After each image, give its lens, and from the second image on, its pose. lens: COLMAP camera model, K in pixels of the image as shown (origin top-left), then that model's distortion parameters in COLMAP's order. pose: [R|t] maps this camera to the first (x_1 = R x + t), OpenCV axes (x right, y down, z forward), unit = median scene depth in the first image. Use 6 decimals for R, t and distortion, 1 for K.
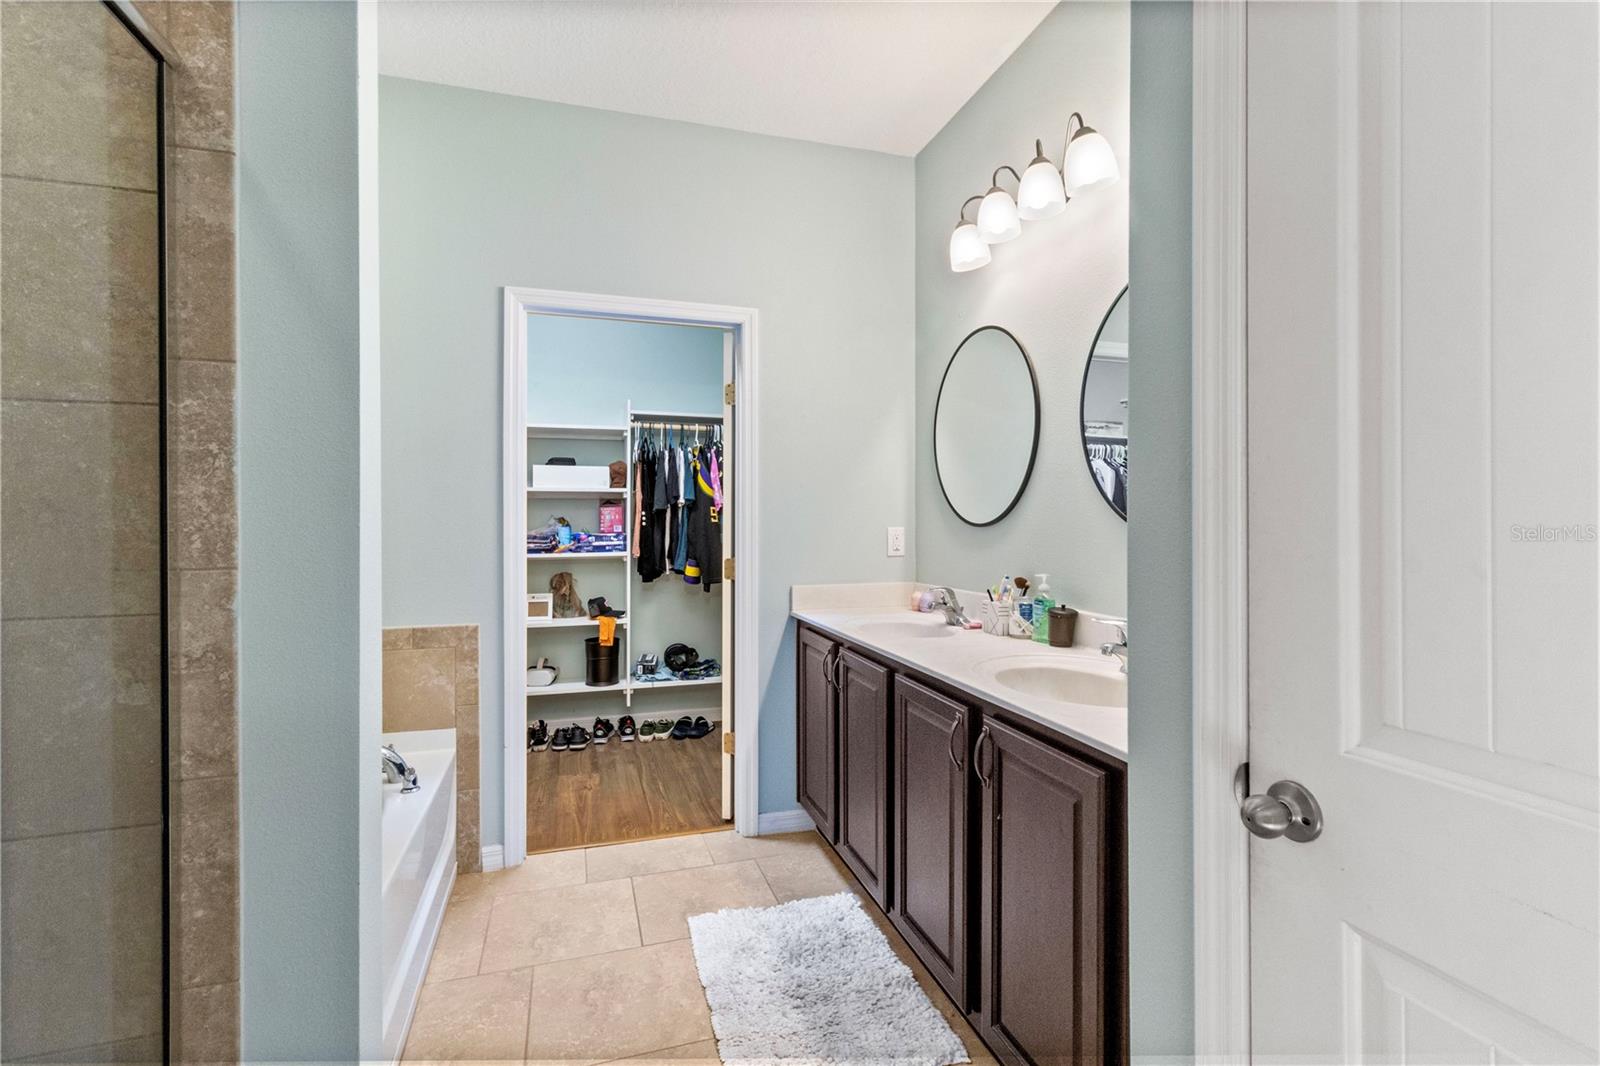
lens RADIAL K [[760.9, 0, 816.0], [0, 760.9, 530.2], [0, 0, 1]] dist [0.001145, 0.000270]
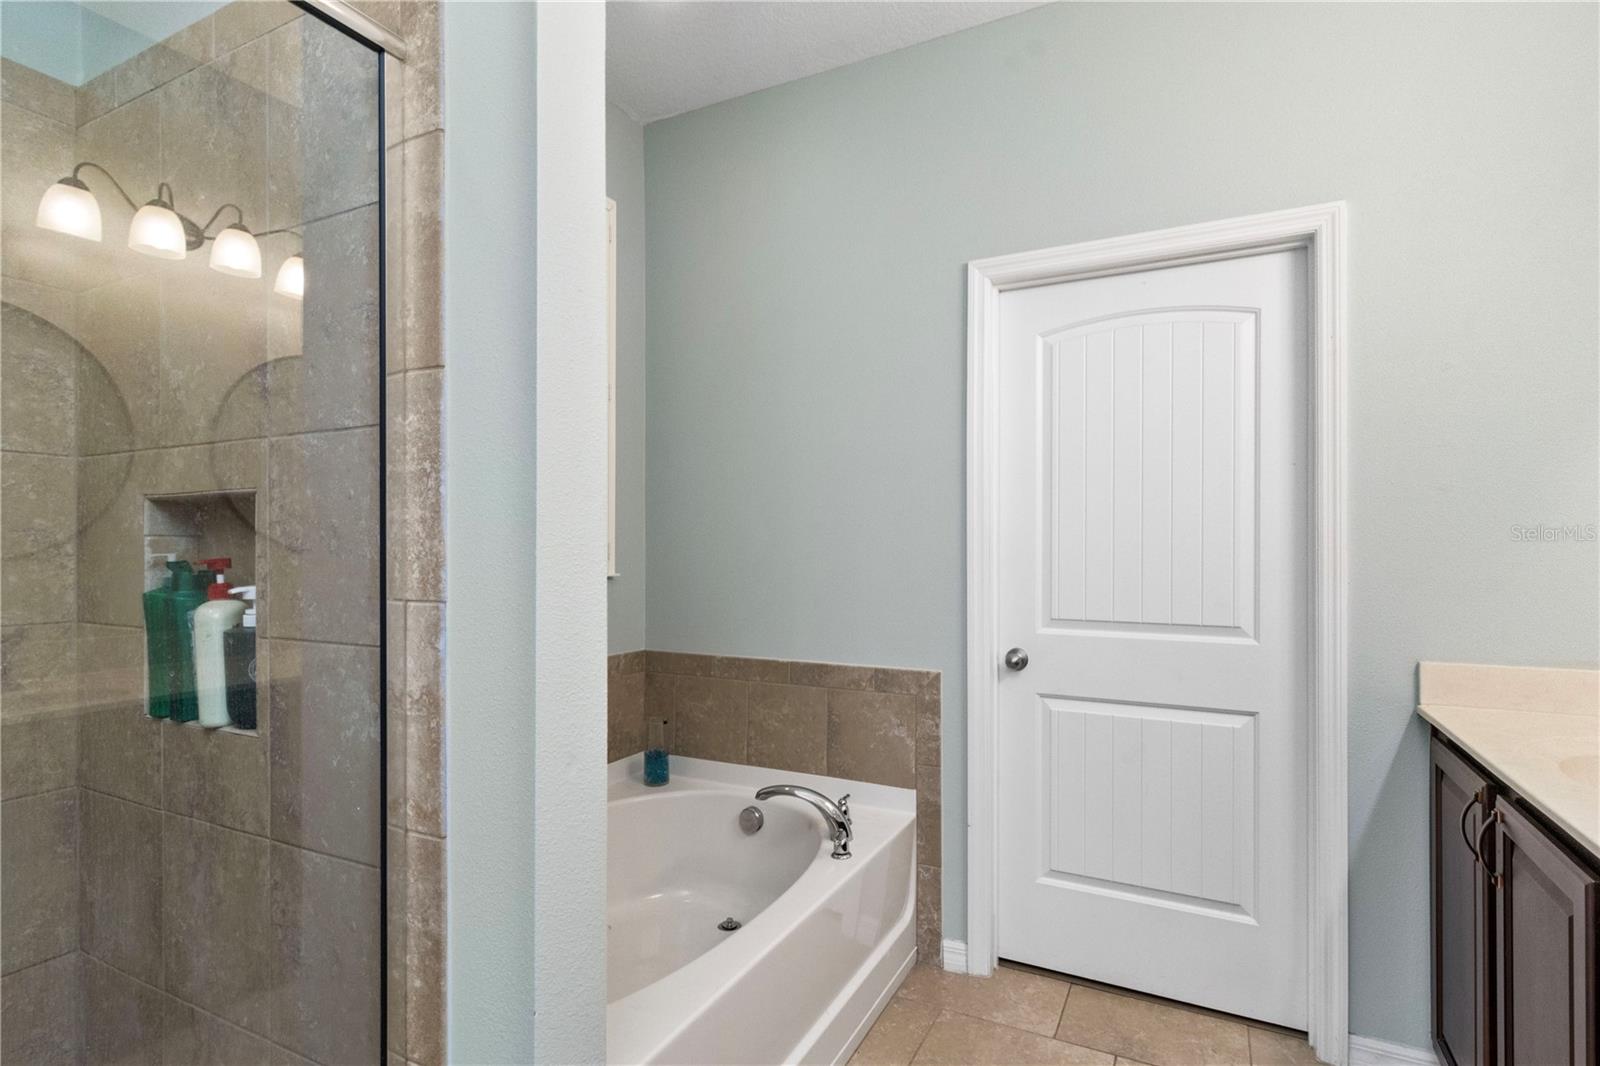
lens RADIAL K [[795.7, 0, 820.4], [0, 795.7, 548.2], [0, 0, 1]] dist [0.001886, 0.000359]
pose [[0.708658, 0.000771, -0.705551, 0.134029], [-0.009660, 0.999916, -0.008609, -0.005783], [0.705486, 0.012916, 0.708606, 0.458657]]
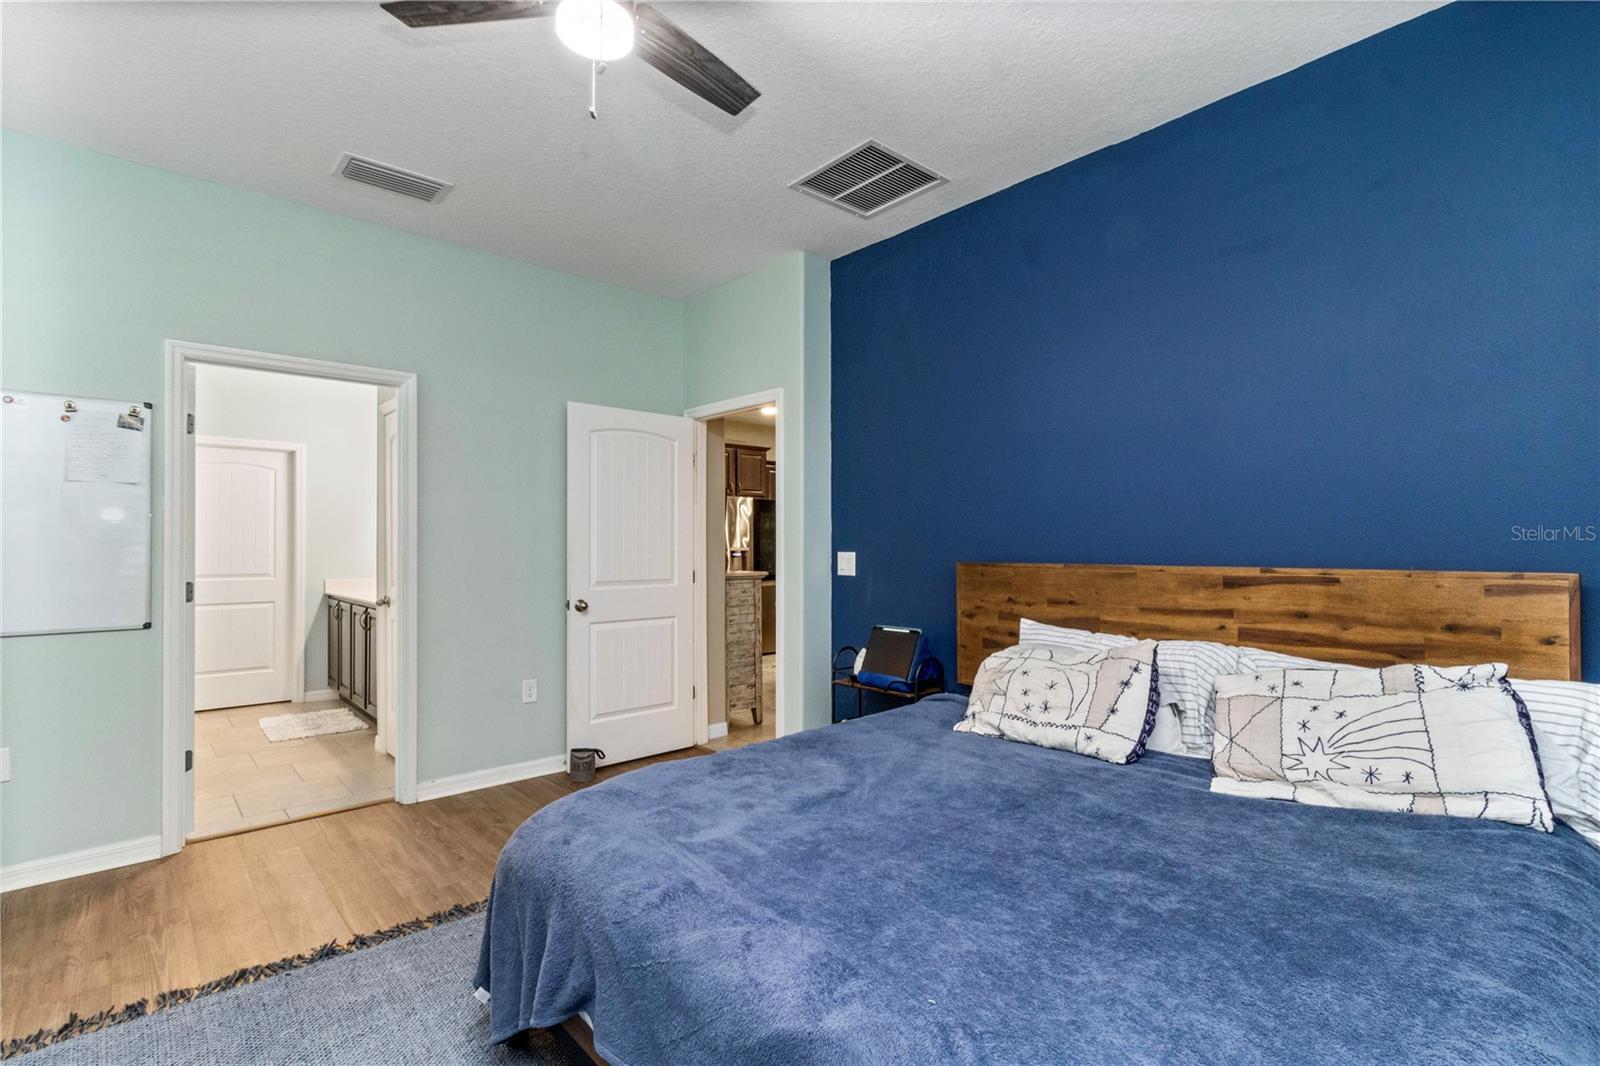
lens RADIAL K [[738.0, 0, 806.2], [0, 738.0, 533.9], [0, 0, 1]] dist [0.002602, 0.000478]
pose [[0.911877, 0.002596, 0.410455, 0.612808], [0.008522, 0.999645, -0.025255, 0.022998], [-0.410374, 0.026527, 0.911531, -2.485466]]
